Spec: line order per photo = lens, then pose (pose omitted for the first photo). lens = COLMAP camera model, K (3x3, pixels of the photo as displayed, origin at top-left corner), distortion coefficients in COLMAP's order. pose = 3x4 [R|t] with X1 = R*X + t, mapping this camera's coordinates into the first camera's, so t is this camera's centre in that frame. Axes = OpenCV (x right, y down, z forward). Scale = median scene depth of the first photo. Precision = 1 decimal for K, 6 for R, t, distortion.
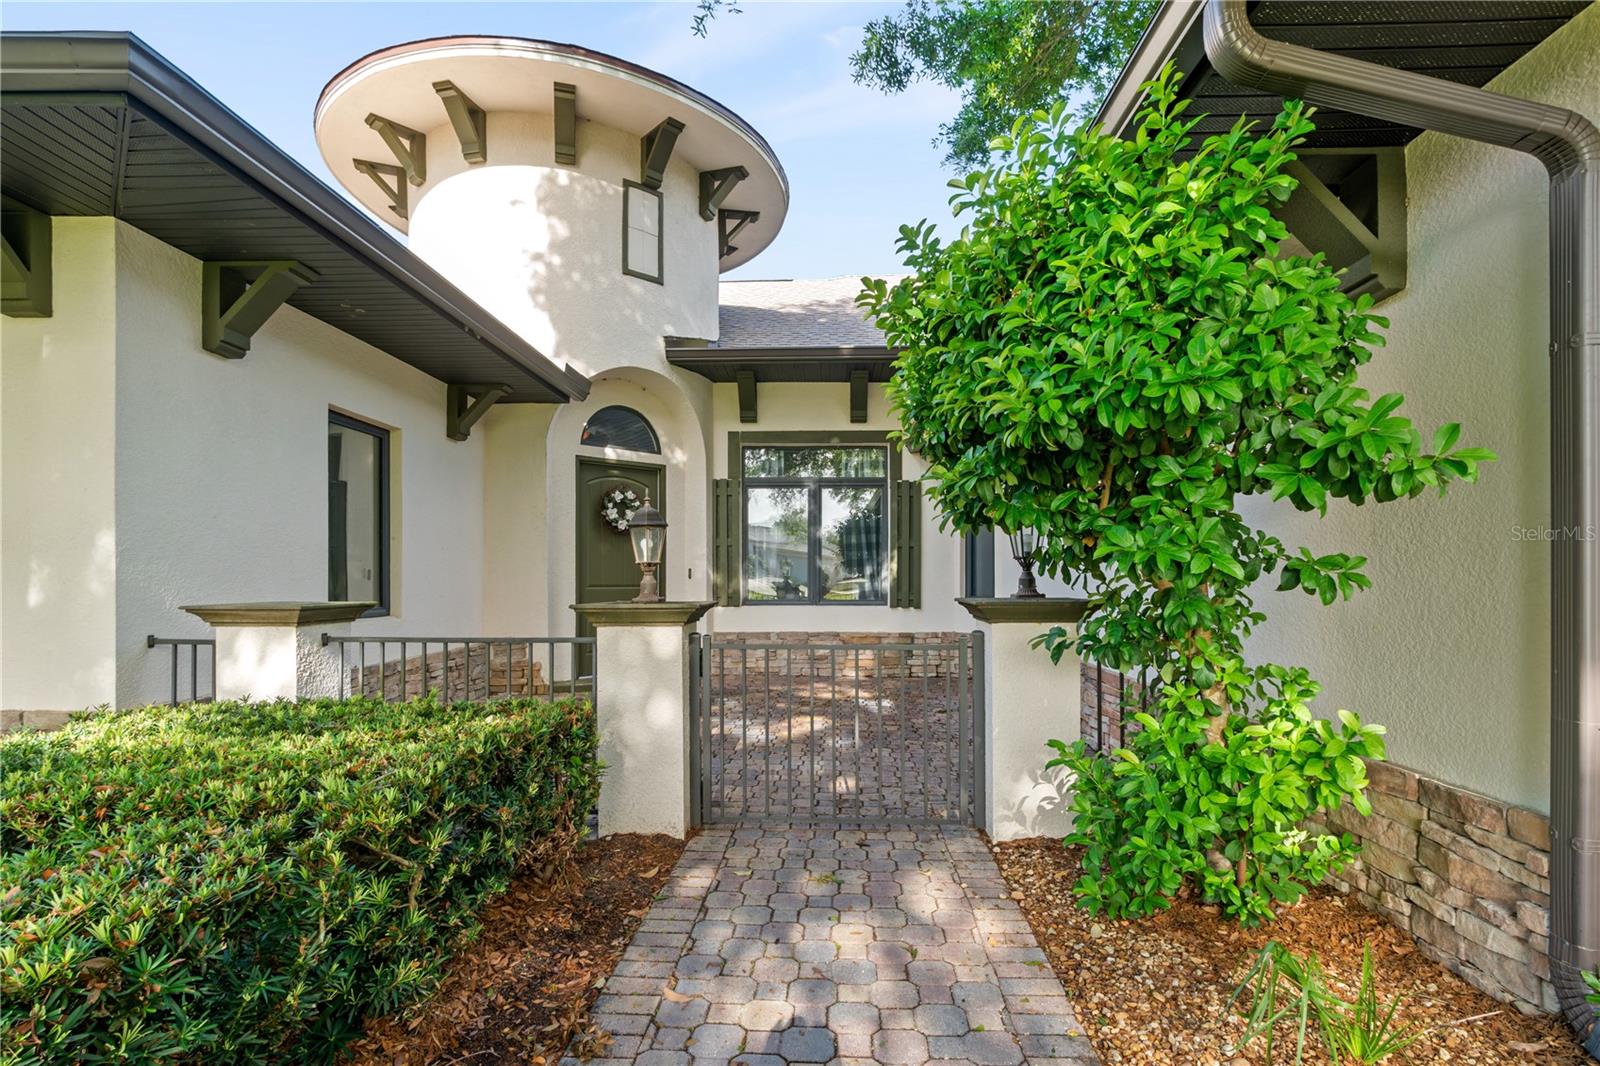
lens RADIAL K [[768.0, 0, 799.7], [0, 768.0, 571.9], [0, 0, 1]] dist [0.000669, -0.000049]
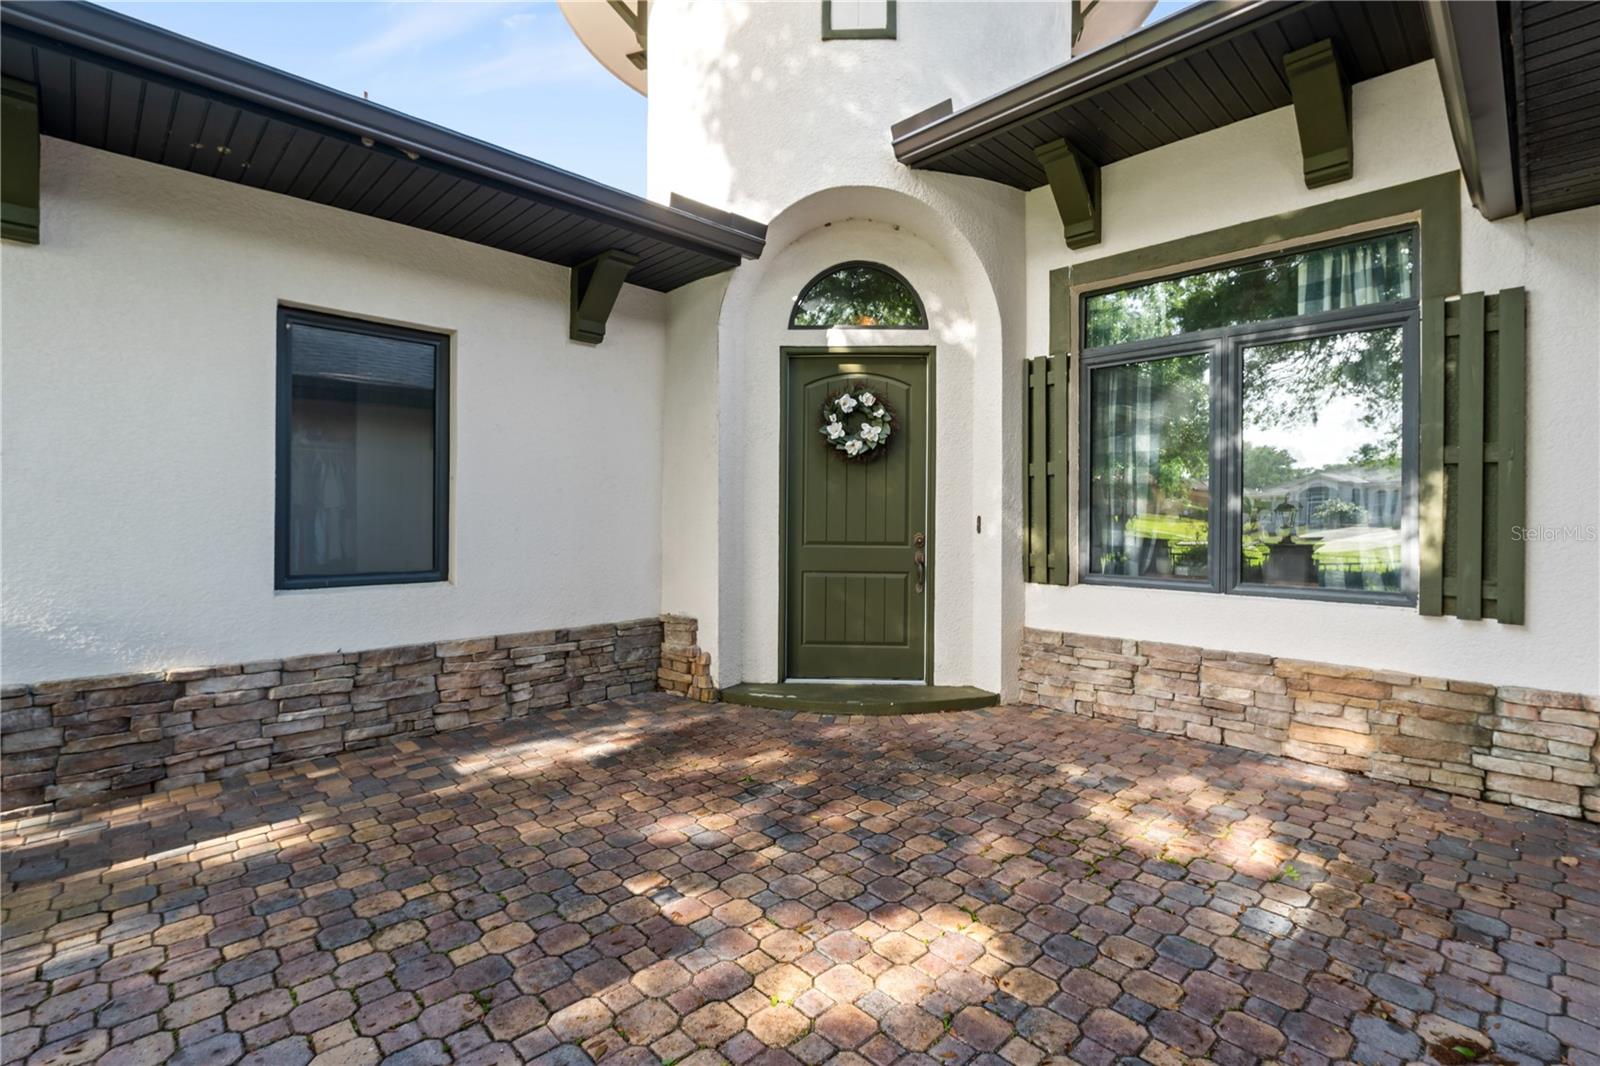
lens RADIAL K [[733.4, 0, 800.0], [0, 733.4, 512.5], [0, 0, 1]] dist [-0.015621, -0.000232]
pose [[0.718647, 0.000413, -0.695375, 0.151629], [-0.001782, 0.999998, -0.001247, -0.006212], [0.695373, 0.002135, 0.718646, 0.508682]]
